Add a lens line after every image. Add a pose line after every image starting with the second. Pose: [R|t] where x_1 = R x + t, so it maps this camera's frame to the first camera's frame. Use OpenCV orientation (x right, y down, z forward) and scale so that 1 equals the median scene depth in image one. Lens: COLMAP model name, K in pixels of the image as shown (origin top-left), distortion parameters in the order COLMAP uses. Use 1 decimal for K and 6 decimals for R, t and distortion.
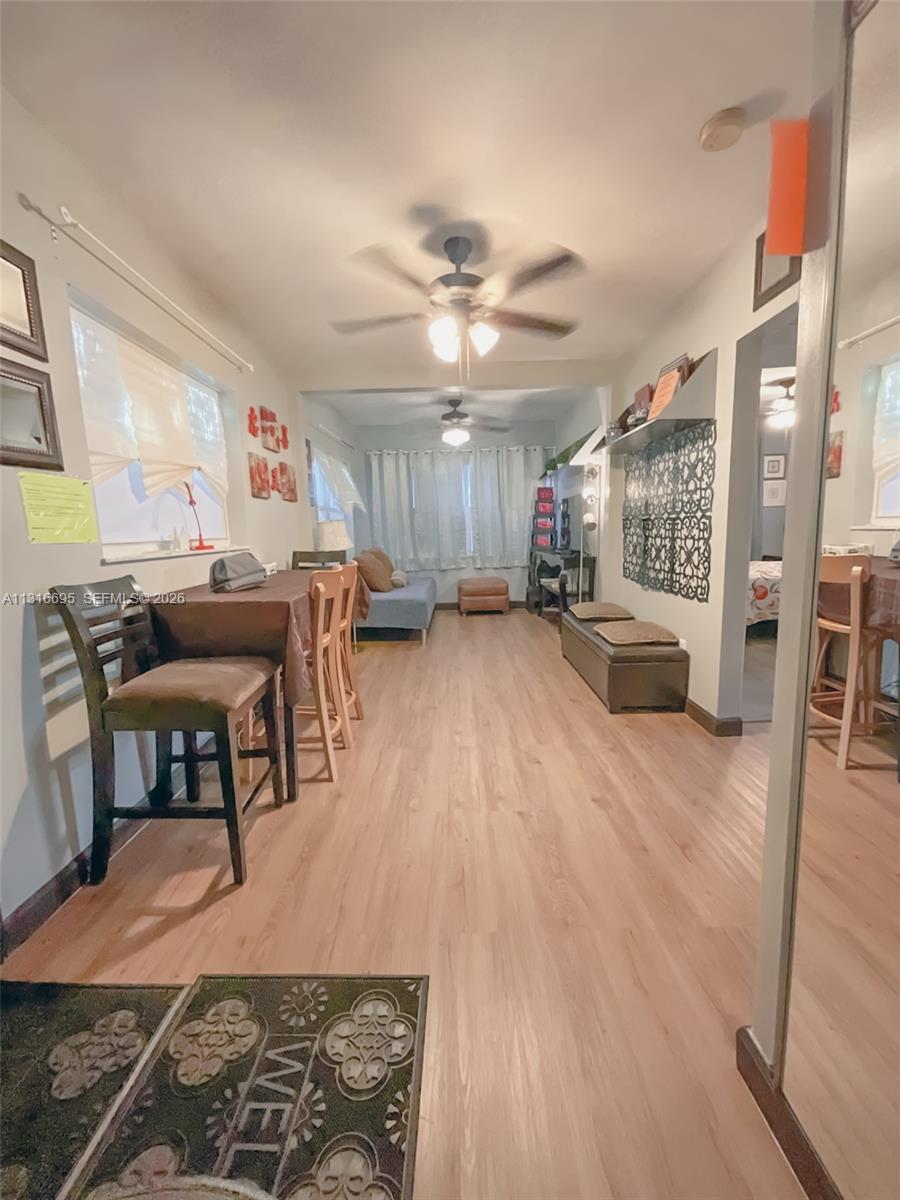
lens RADIAL K [[487.1, 0, 450.1], [0, 487.1, 598.3], [0, 0, 1]] dist [-0.004855, 0.000977]
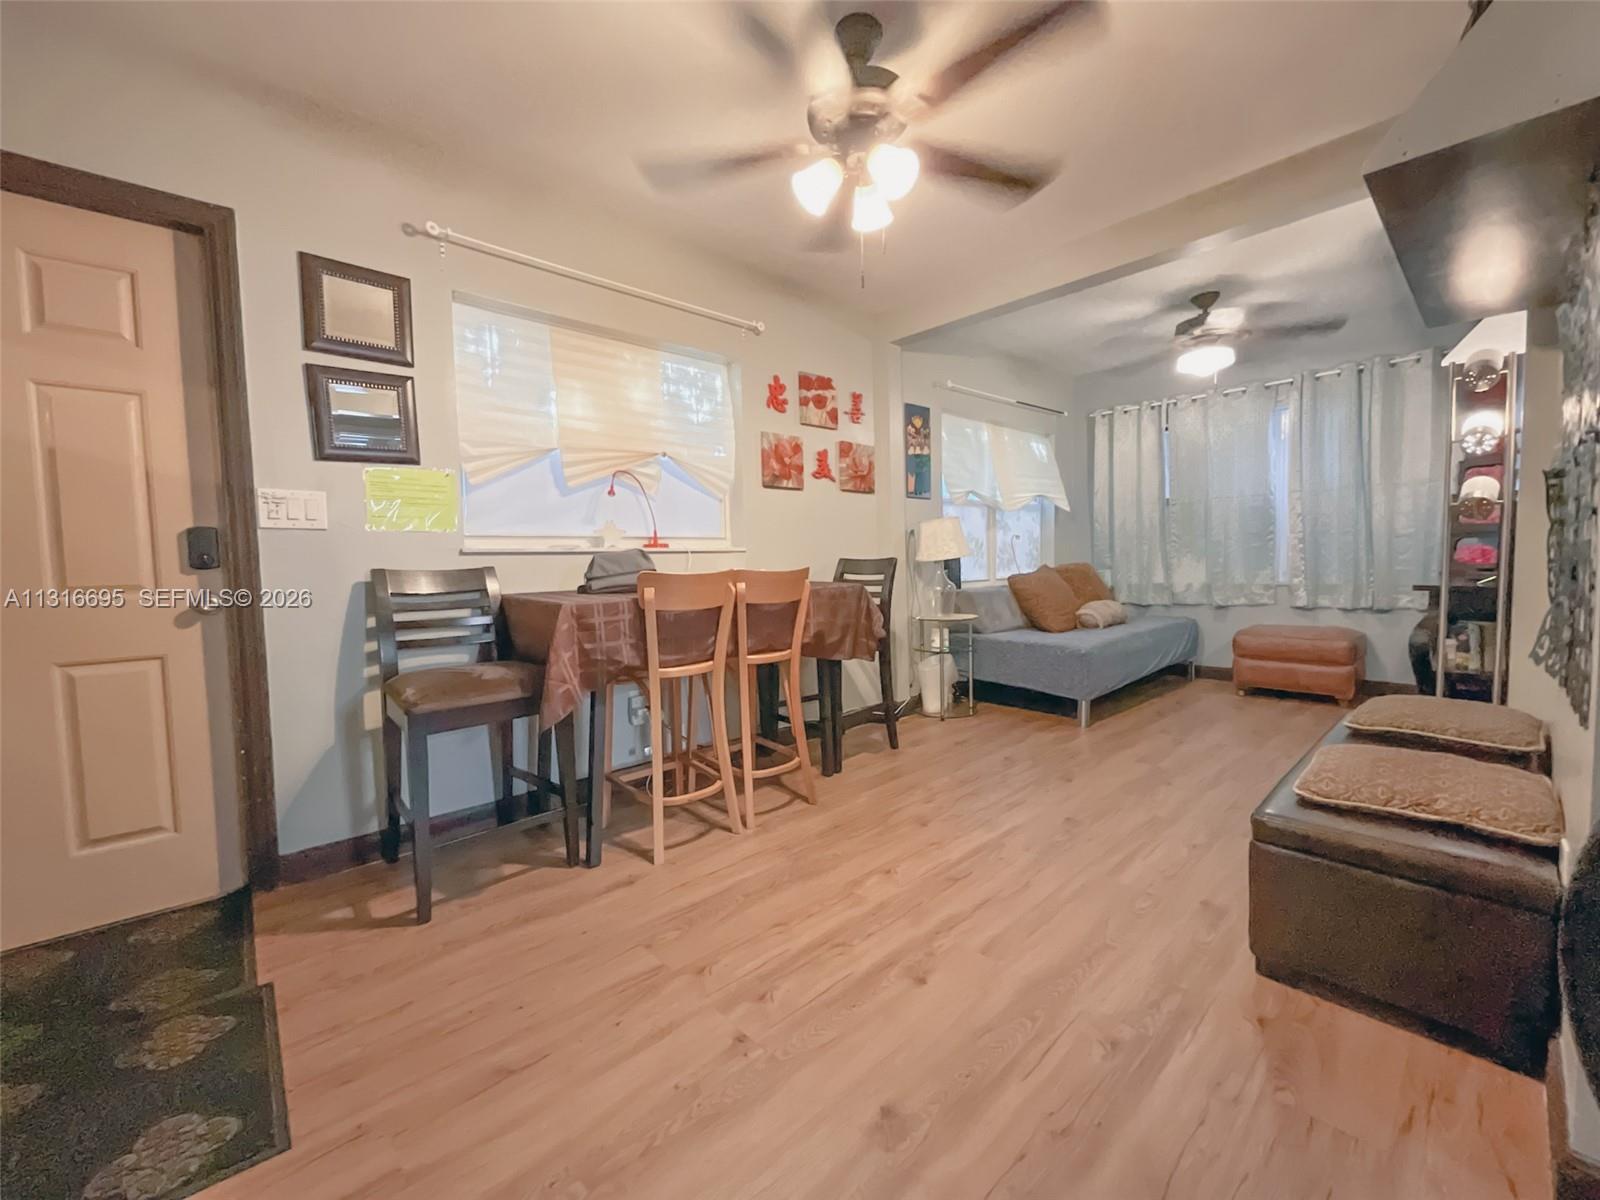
lens RADIAL K [[649.5, 0, 797.5], [0, 649.5, 597.7], [0, 0, 1]] dist [-0.004855, 0.000977]
pose [[0.677152, 0.052420, -0.733973, 0.306649], [-0.099349, 0.994839, -0.020608, -0.008775], [0.729105, 0.086874, 0.678866, 0.245345]]
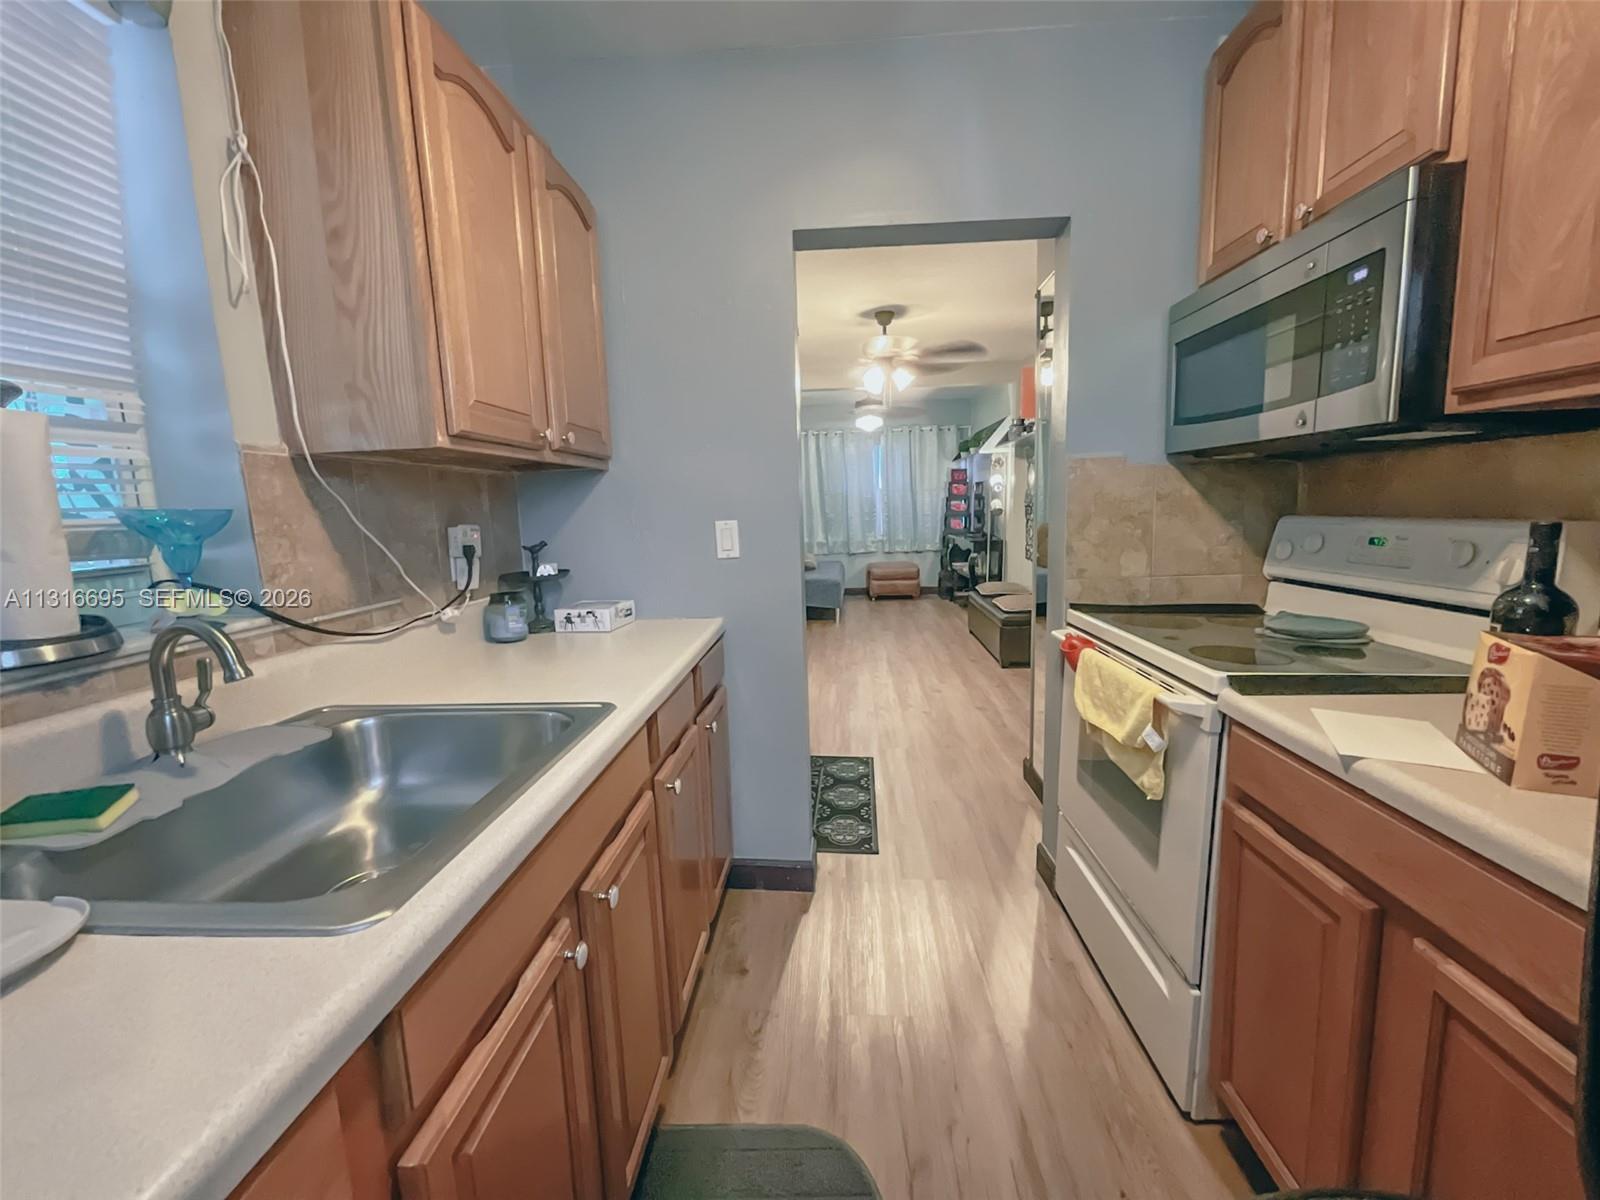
lens RADIAL K [[649.5, 0, 794.1], [0, 649.5, 599.3], [0, 0, 1]] dist [-0.004855, 0.000977]
pose [[0.997296, 0.011483, -0.072590, -0.051243], [-0.011217, 0.999929, 0.004069, 0.043842], [0.072631, -0.003244, 0.997354, -0.456742]]
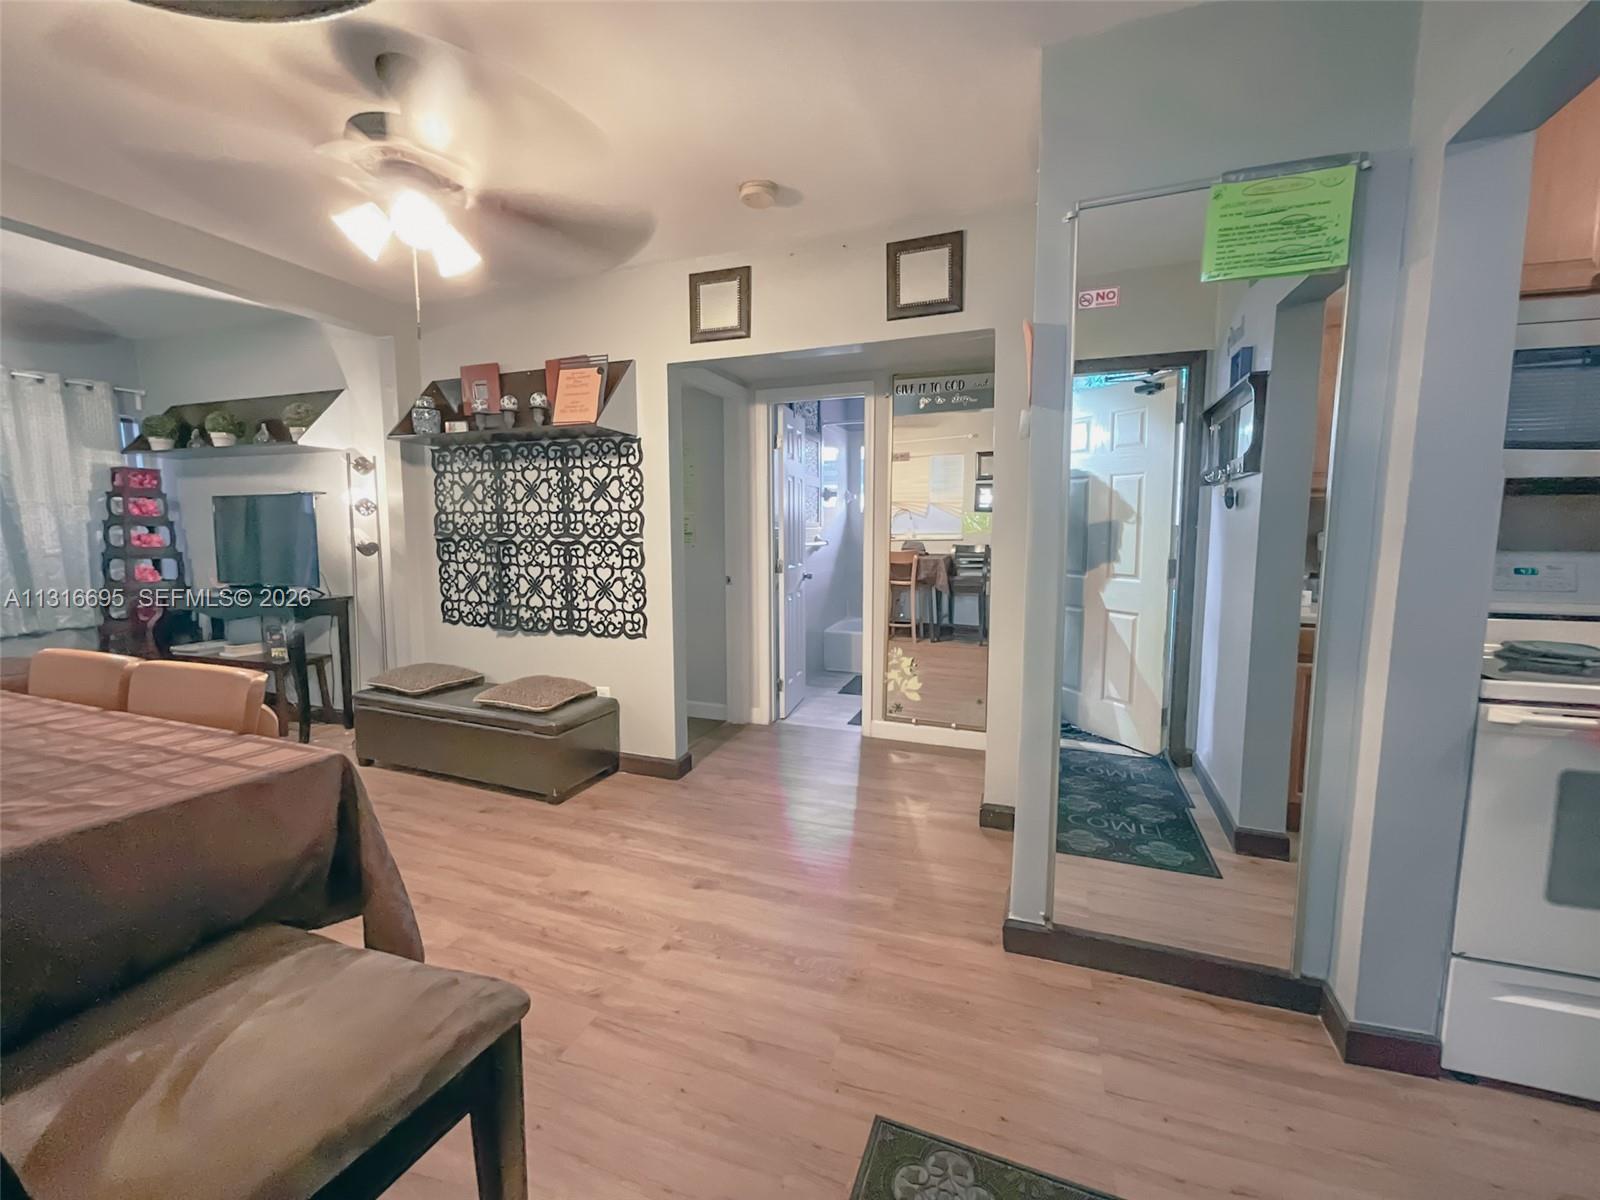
lens RADIAL K [[649.5, 0, 803.1], [0, 649.5, 602.6], [0, 0, 1]] dist [-0.004855, 0.000977]
pose [[0.346161, -0.076022, 0.935090, -0.304385], [0.122715, 0.991817, 0.035206, -0.039324], [-0.930115, 0.102562, 0.352658, 0.188132]]
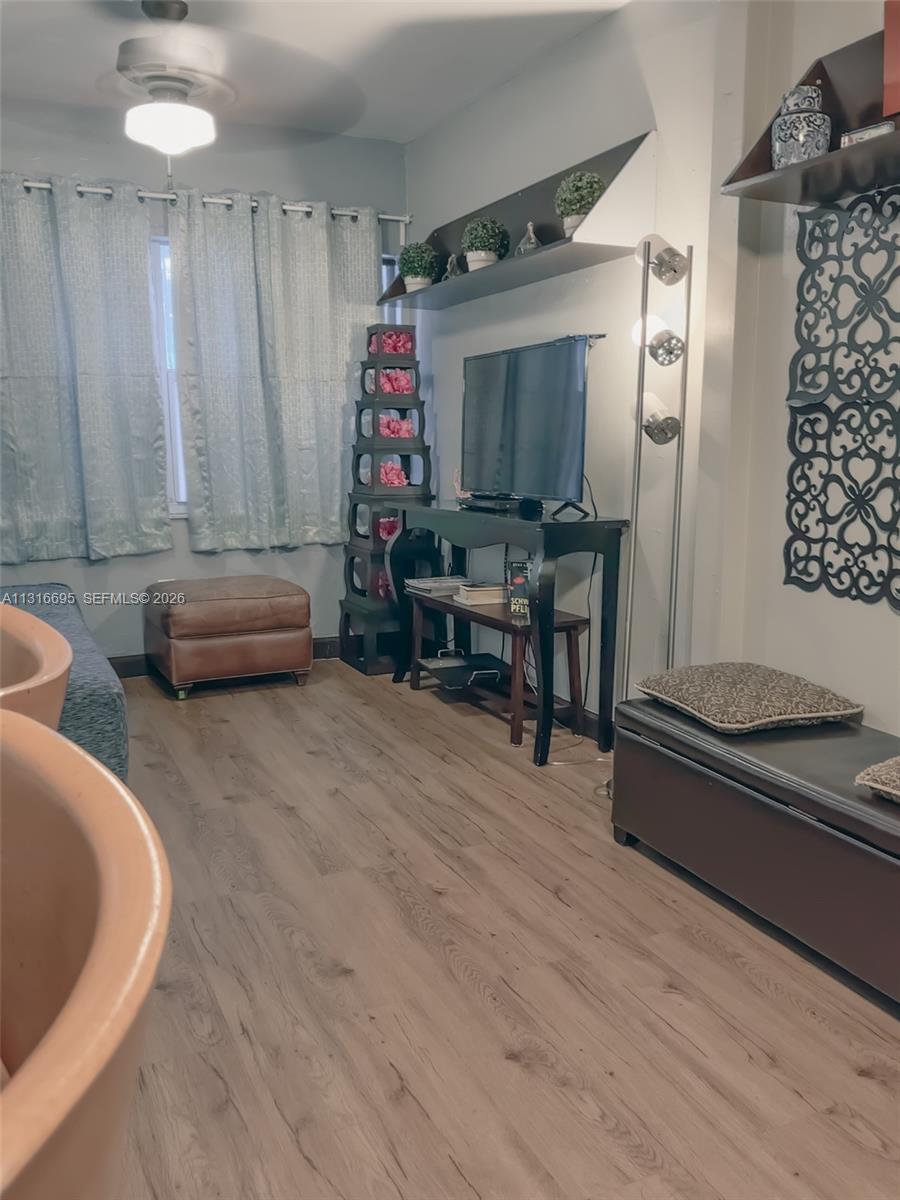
lens RADIAL K [[1004.4, 0, 450.2], [0, 1004.4, 592.0], [0, 0, 1]] dist [0.059356, -0.026818]
pose [[0.905853, -0.041208, 0.421584, -0.134100], [0.040915, 0.999115, 0.009745, -0.051034], [-0.421612, 0.008421, 0.906737, 0.441322]]
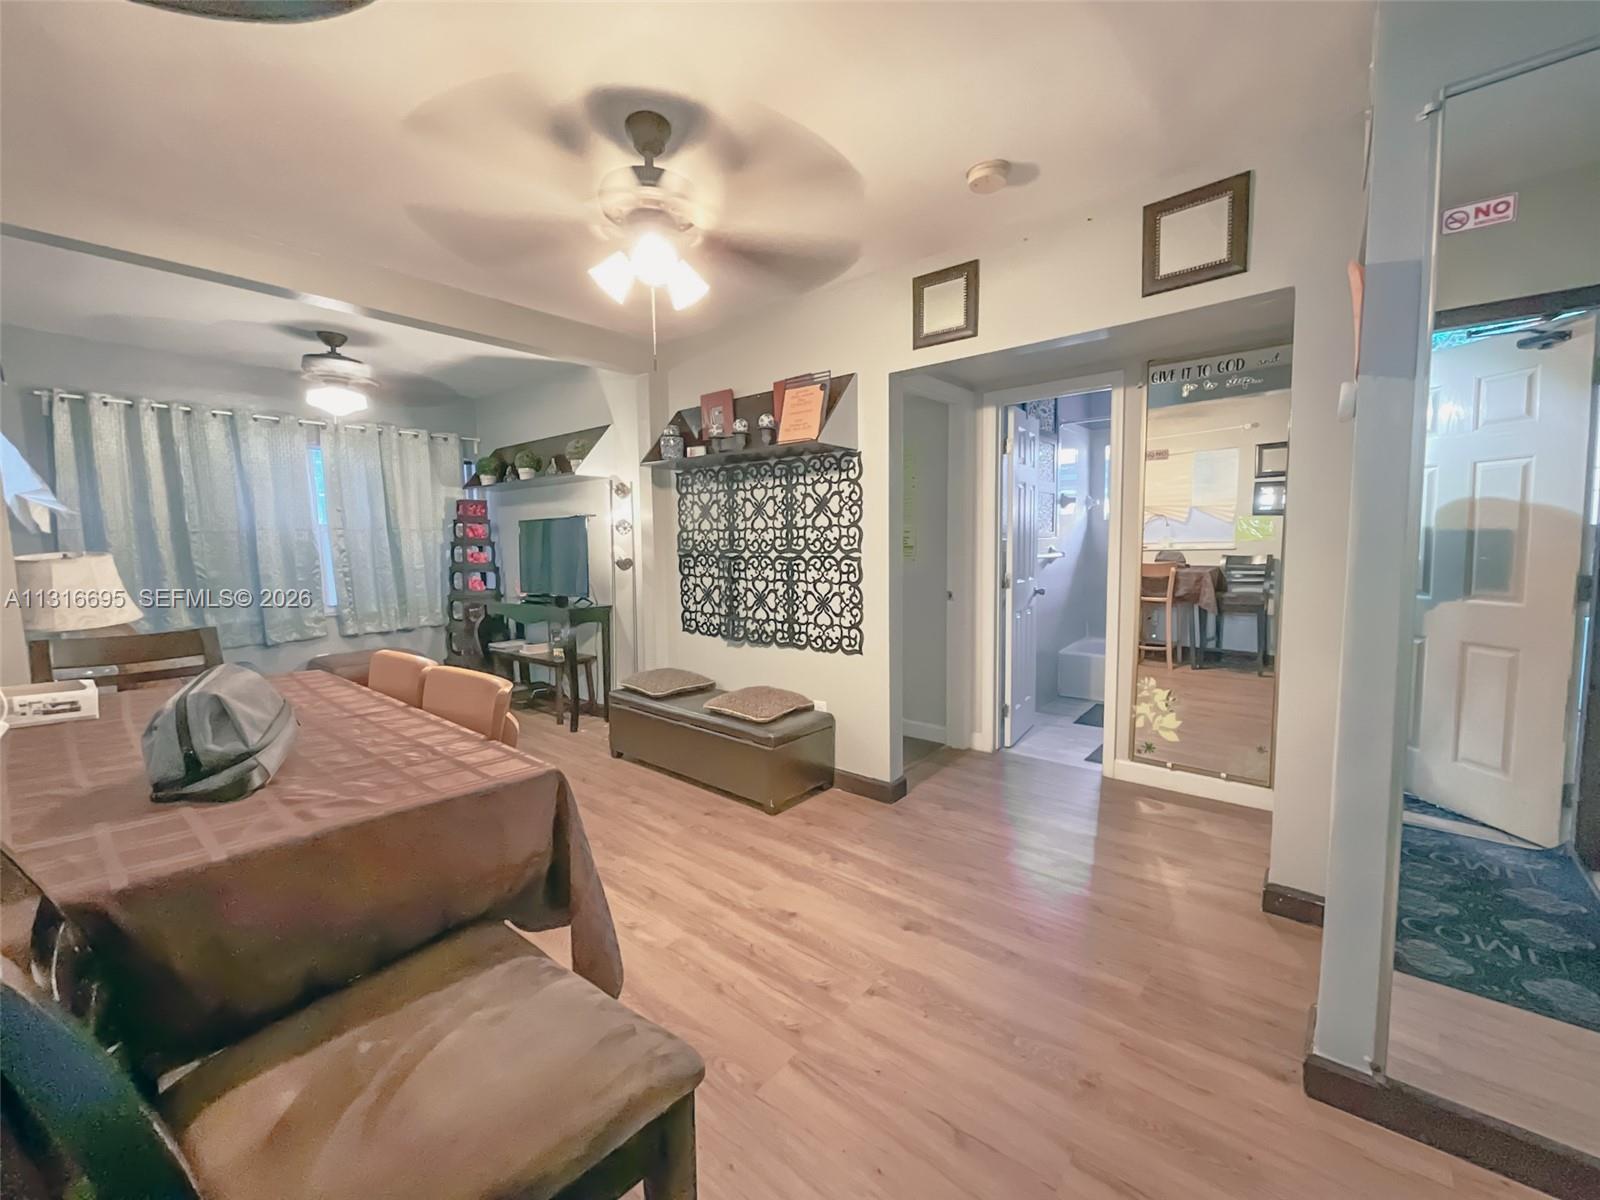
lens RADIAL K [[649.5, 0, 801.9], [0, 649.5, 601.3], [0, 0, 1]] dist [-0.004855, 0.000977]
pose [[0.642852, -0.050858, 0.764300, -0.271278], [0.105448, 0.994169, -0.022538, -0.045172], [-0.758697, 0.095082, 0.644467, 0.198418]]
